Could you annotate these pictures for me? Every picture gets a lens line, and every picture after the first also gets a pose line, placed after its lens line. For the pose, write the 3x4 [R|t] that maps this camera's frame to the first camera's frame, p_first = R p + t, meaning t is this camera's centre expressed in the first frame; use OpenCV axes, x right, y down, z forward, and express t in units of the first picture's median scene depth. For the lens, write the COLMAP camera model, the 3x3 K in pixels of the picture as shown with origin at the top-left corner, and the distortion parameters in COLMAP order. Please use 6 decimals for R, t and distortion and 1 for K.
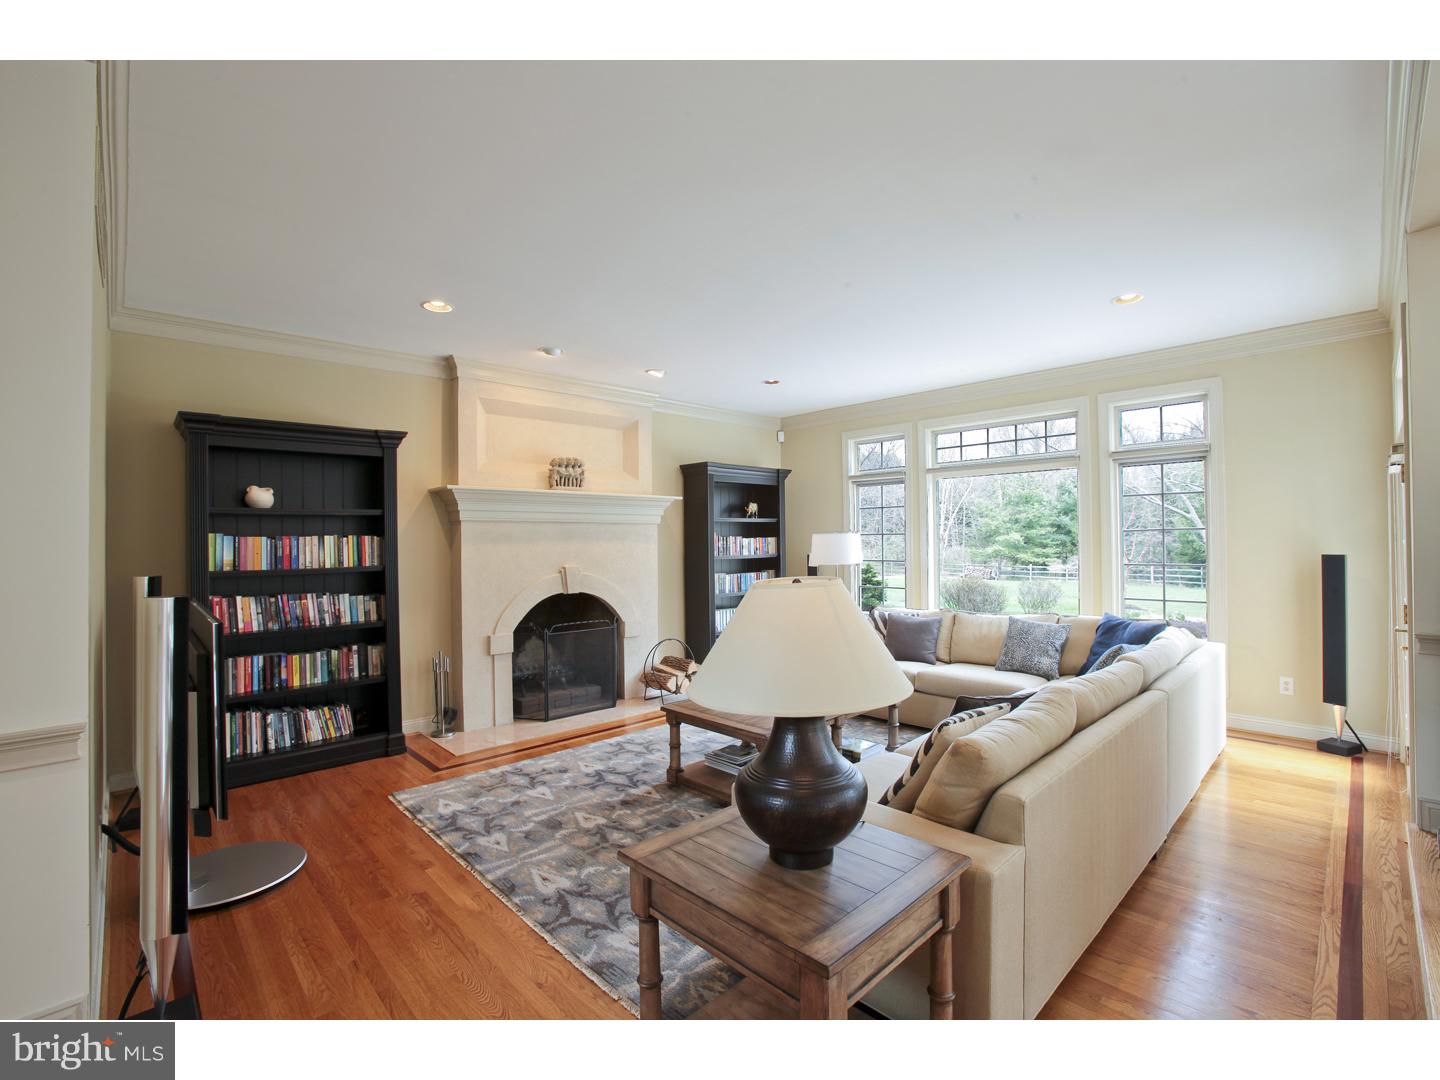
lens RADIAL K [[645.9, 0, 726.7], [0, 645.9, 539.4], [0, 0, 1]] dist [-0.026301, 0.000287]
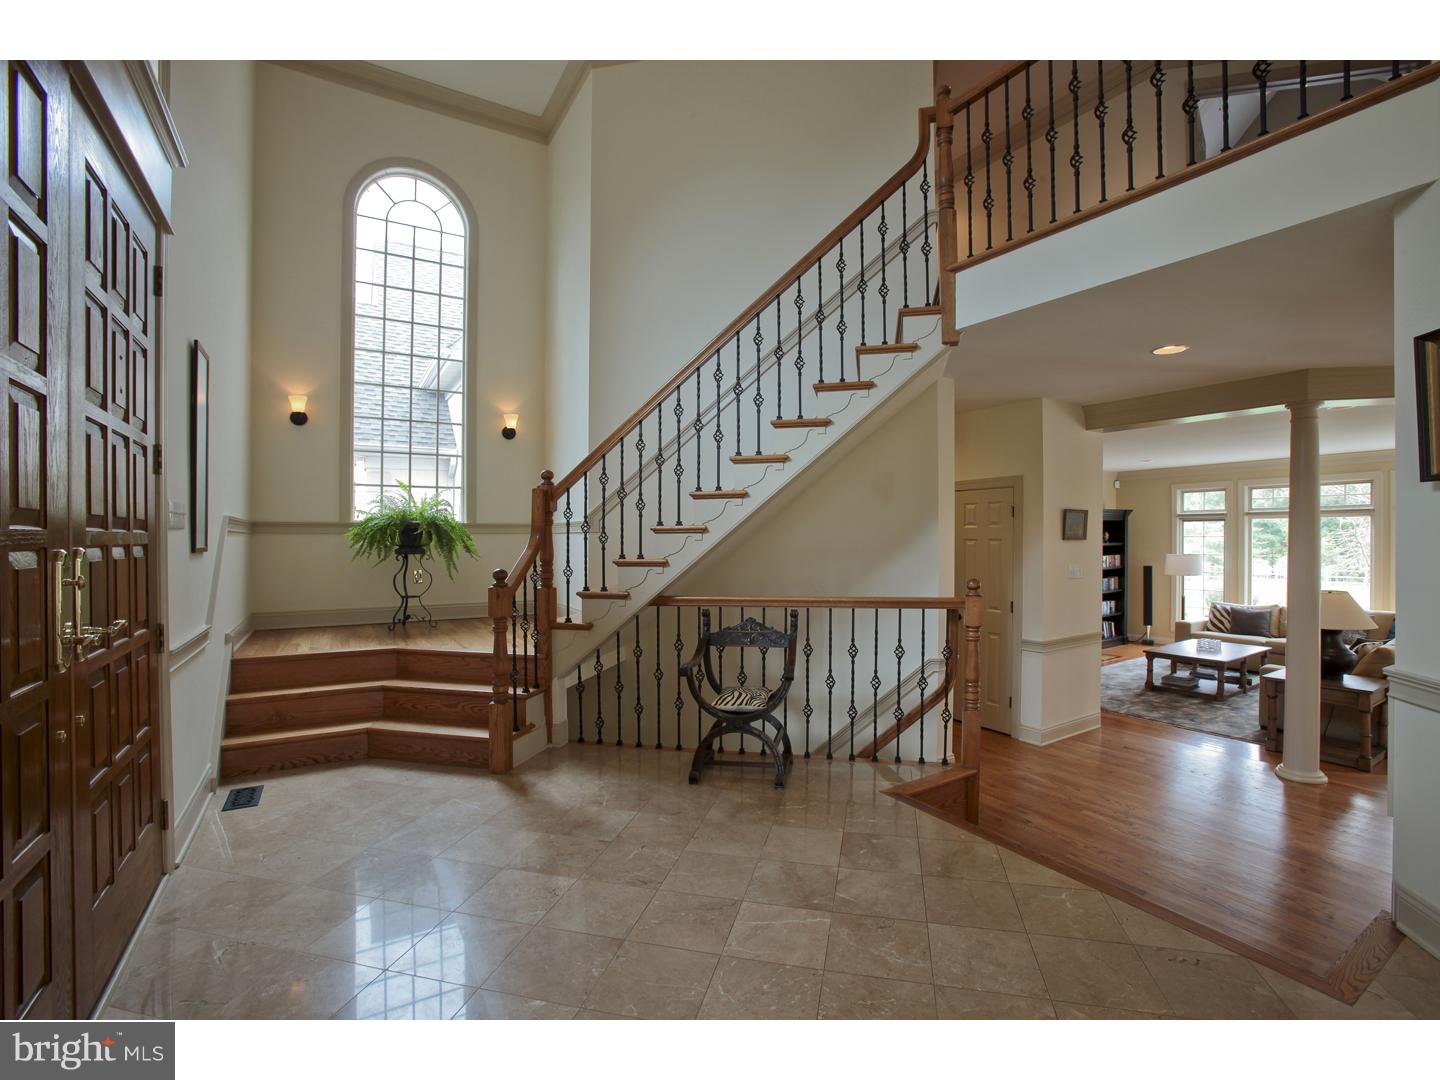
lens RADIAL K [[645.9, 0, 726.7], [0, 645.9, 539.4], [0, 0, 1]] dist [-0.026301, 0.000287]
pose [[0.977281, 0.009785, -0.211721, -0.513720], [-0.007299, 0.999895, 0.012522, -0.052065], [0.211821, -0.010692, 0.977250, -0.651664]]
